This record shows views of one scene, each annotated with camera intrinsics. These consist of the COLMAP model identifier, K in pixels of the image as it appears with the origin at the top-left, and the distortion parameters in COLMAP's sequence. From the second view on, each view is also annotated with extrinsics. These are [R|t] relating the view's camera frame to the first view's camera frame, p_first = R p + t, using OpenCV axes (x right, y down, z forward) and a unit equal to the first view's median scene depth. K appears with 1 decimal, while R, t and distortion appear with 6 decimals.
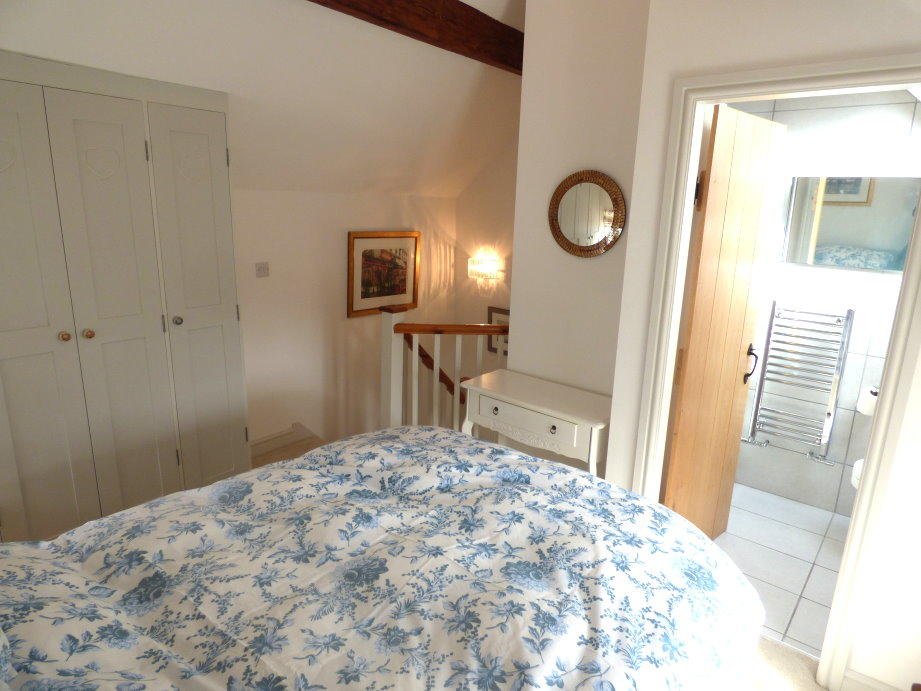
lens RADIAL K [[565.1, 0, 464.2], [0, 565.1, 343.4], [0, 0, 1]] dist [0.000451, -0.020782]
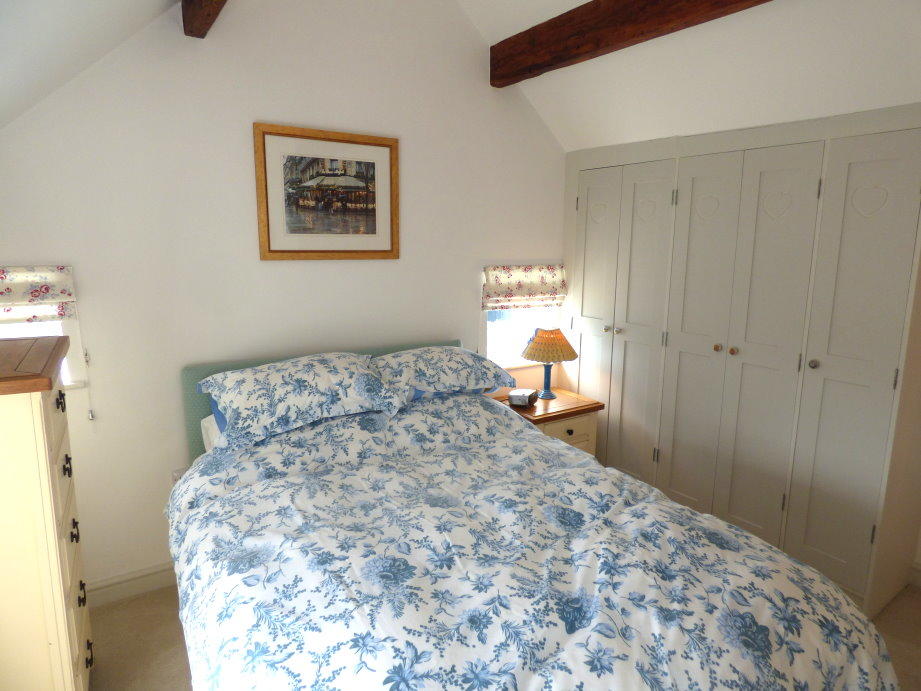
lens RADIAL K [[565.1, 0, 464.2], [0, 565.1, 343.4], [0, 0, 1]] dist [0.000451, -0.020782]
pose [[-0.303564, 0.141332, -0.942271, 0.931179], [-0.251460, 0.941992, 0.222302, -0.234200], [0.919030, 0.304426, -0.250416, 1.192847]]
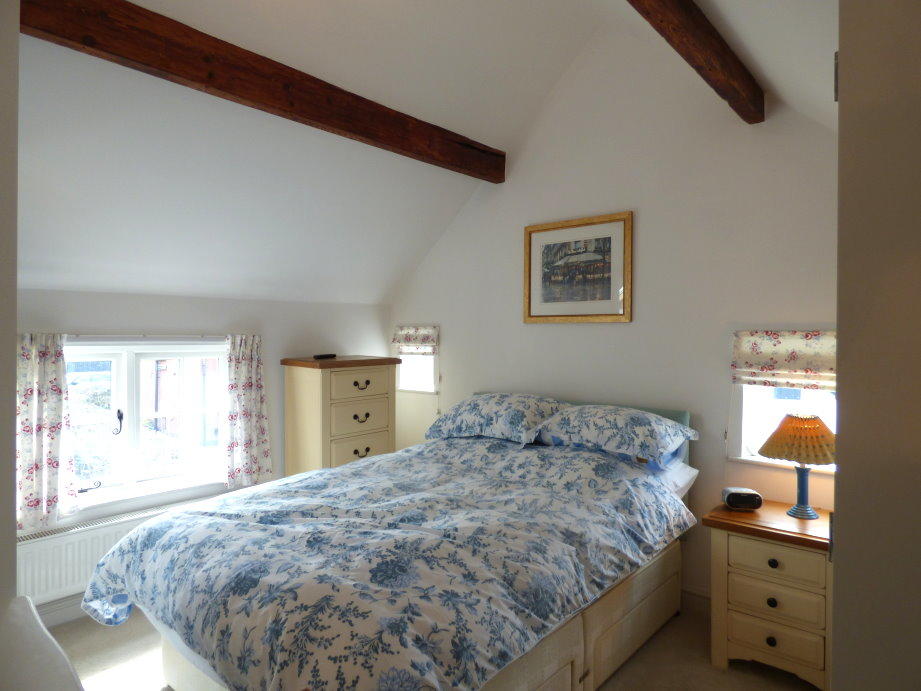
lens RADIAL K [[565.1, 0, 464.2], [0, 565.1, 343.4], [0, 0, 1]] dist [0.000451, -0.020782]
pose [[-0.999068, -0.036679, 0.022735, -0.357865], [-0.029617, 0.965974, 0.256936, -0.449235], [-0.031386, 0.256024, -0.966161, 2.416484]]
